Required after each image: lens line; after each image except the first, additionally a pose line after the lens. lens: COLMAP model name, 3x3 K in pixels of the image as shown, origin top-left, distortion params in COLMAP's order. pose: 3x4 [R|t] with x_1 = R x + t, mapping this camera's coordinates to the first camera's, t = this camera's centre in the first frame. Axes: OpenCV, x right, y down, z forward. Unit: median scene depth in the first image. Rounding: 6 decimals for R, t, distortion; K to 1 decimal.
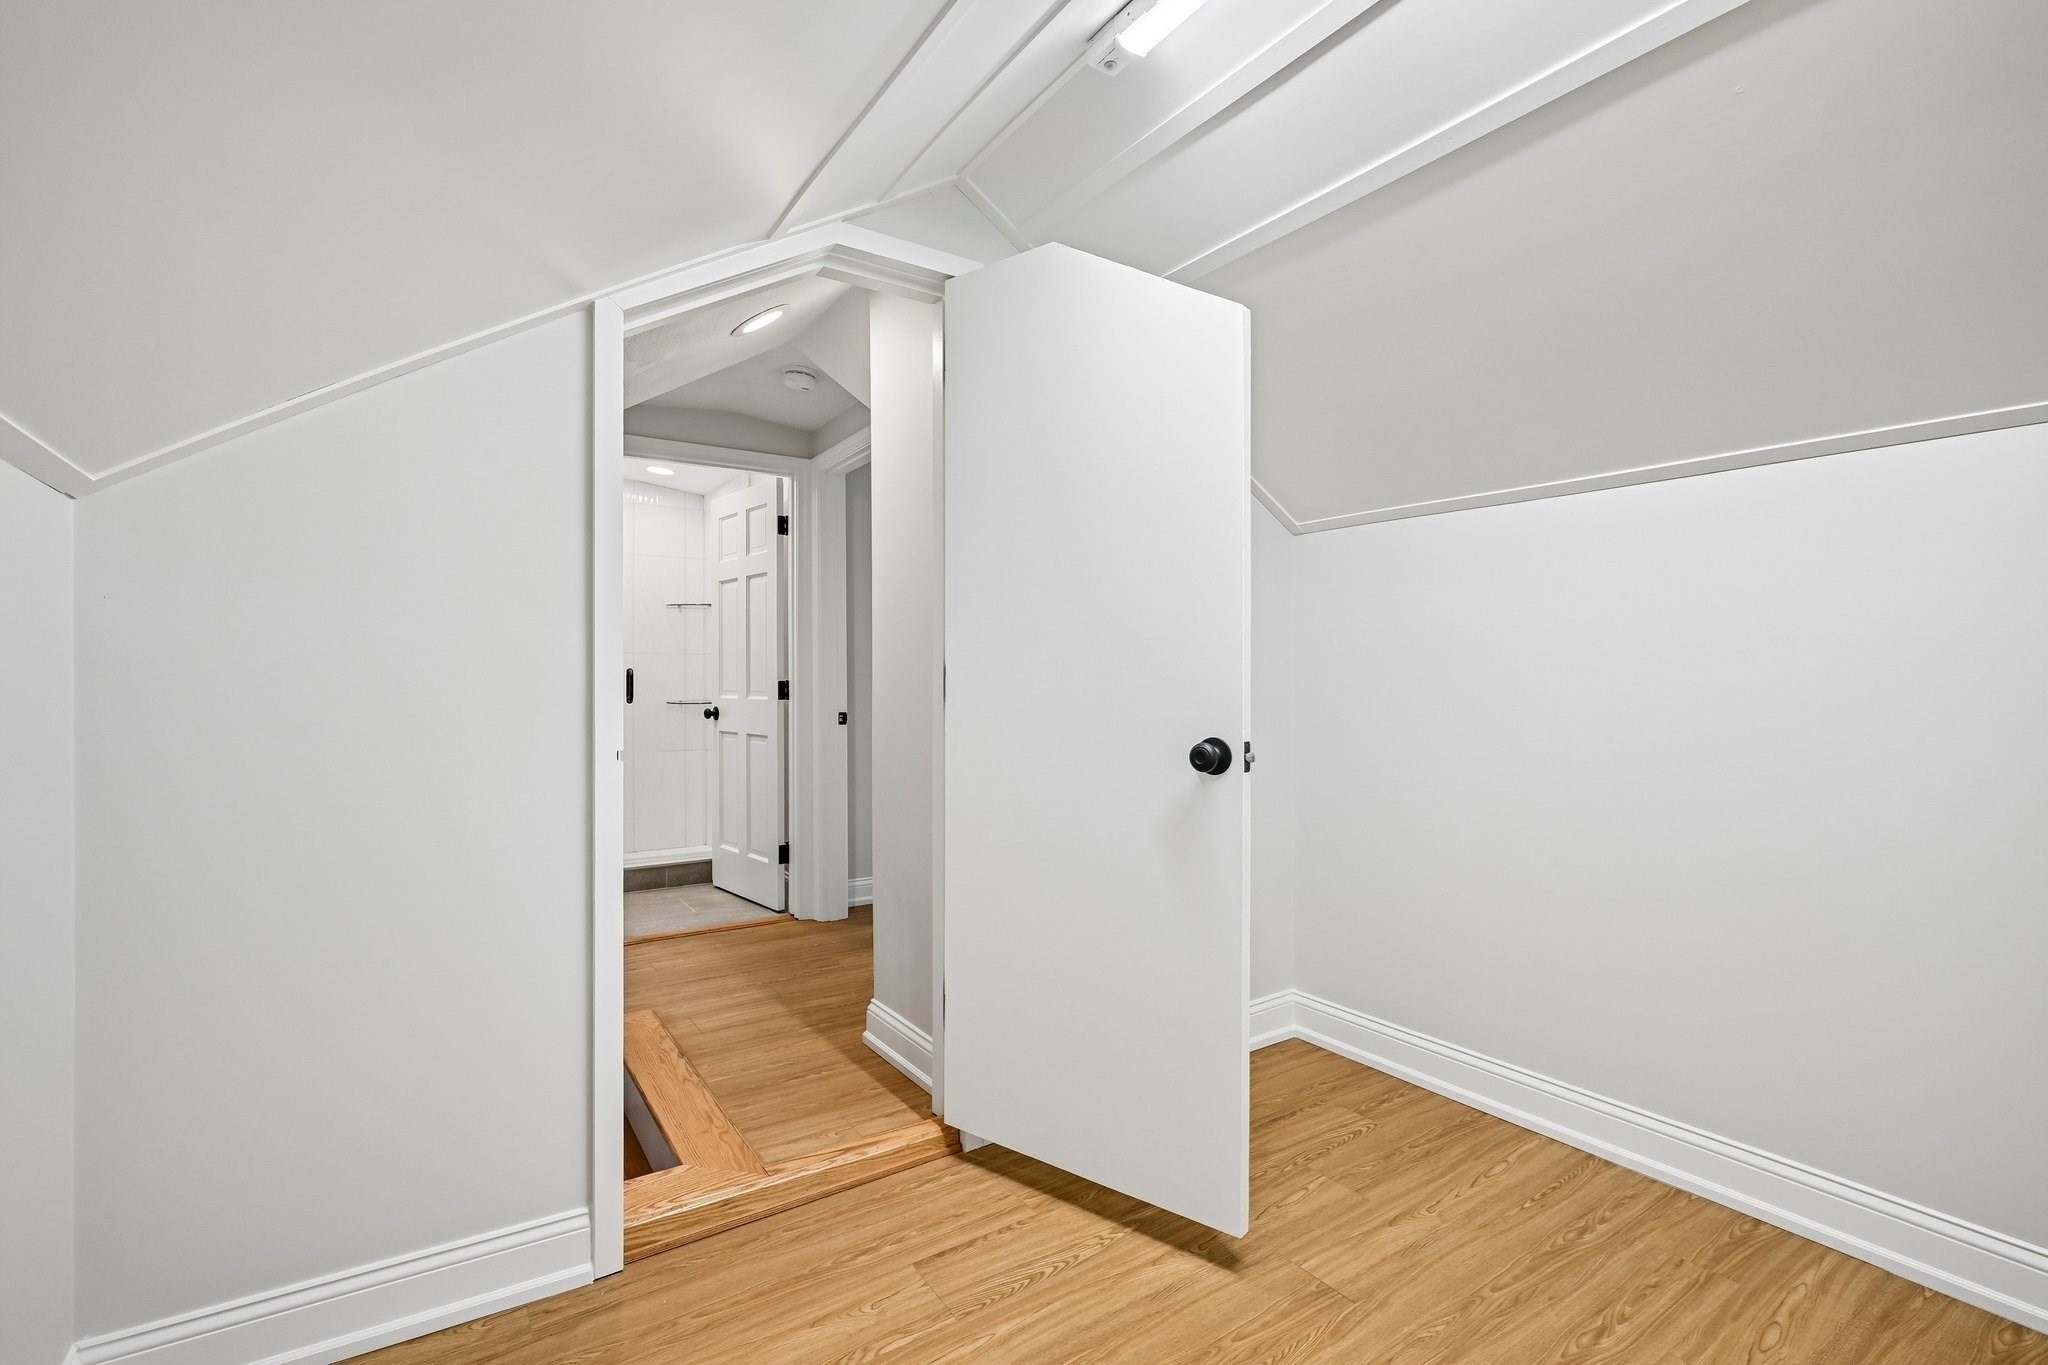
lens RADIAL K [[924.0, 0, 1027.4], [0, 924.0, 682.0], [0, 0, 1]] dist [0.008161, -0.001722]
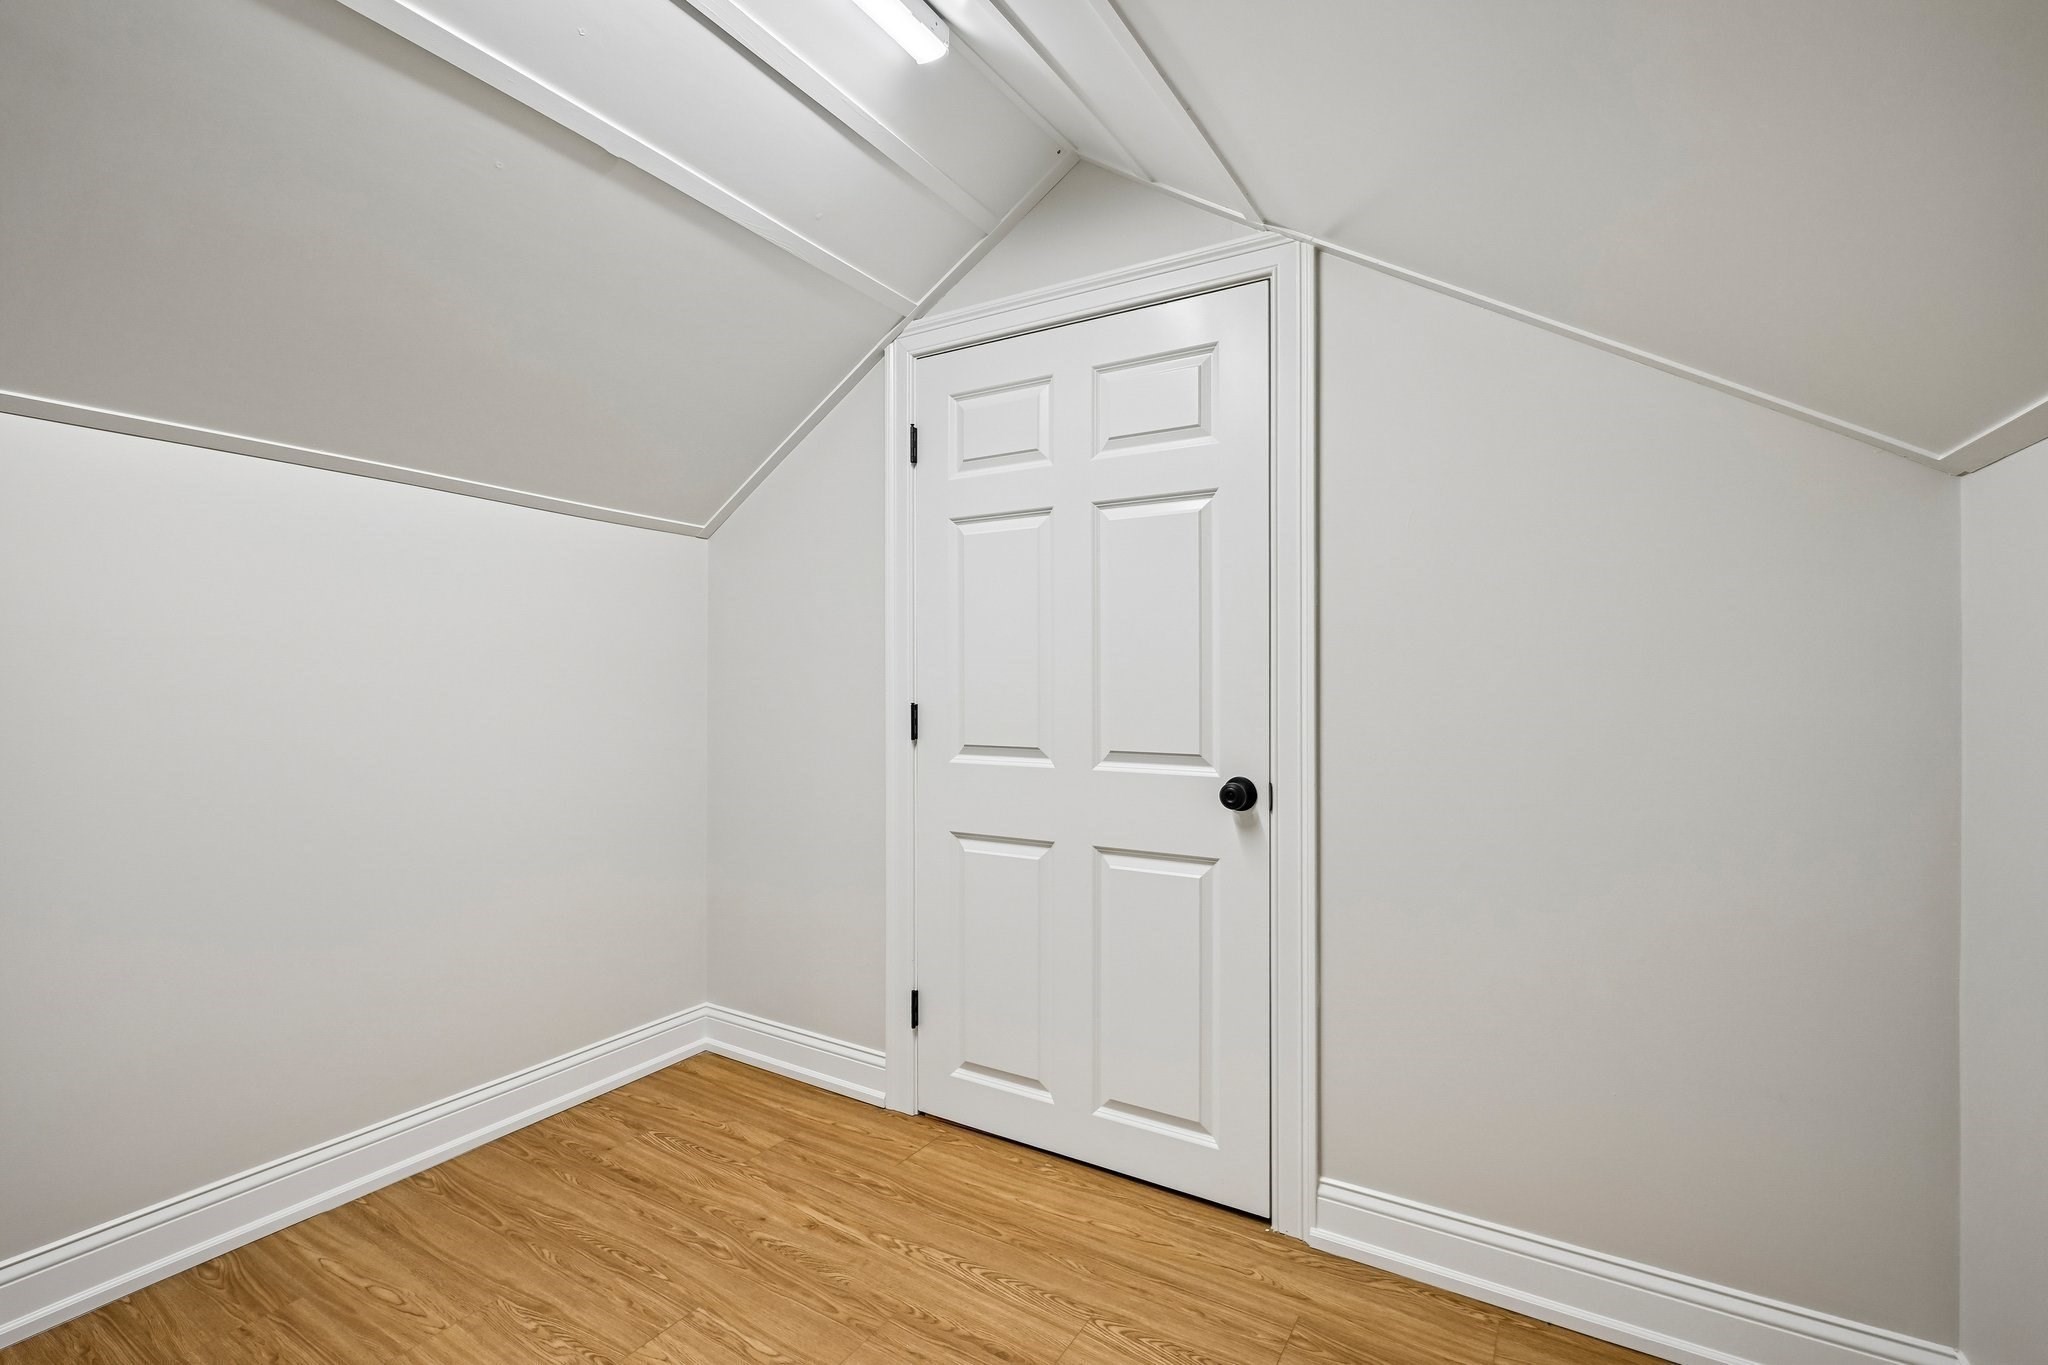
lens RADIAL K [[924.0, 0, 1027.8], [0, 924.0, 681.0], [0, 0, 1]] dist [0.008161, -0.001722]
pose [[-0.419198, 0.000206, 0.907895, -0.449620], [0.001834, 0.999998, 0.000620, 0.004573], [-0.907893, 0.001925, -0.419198, 0.743878]]
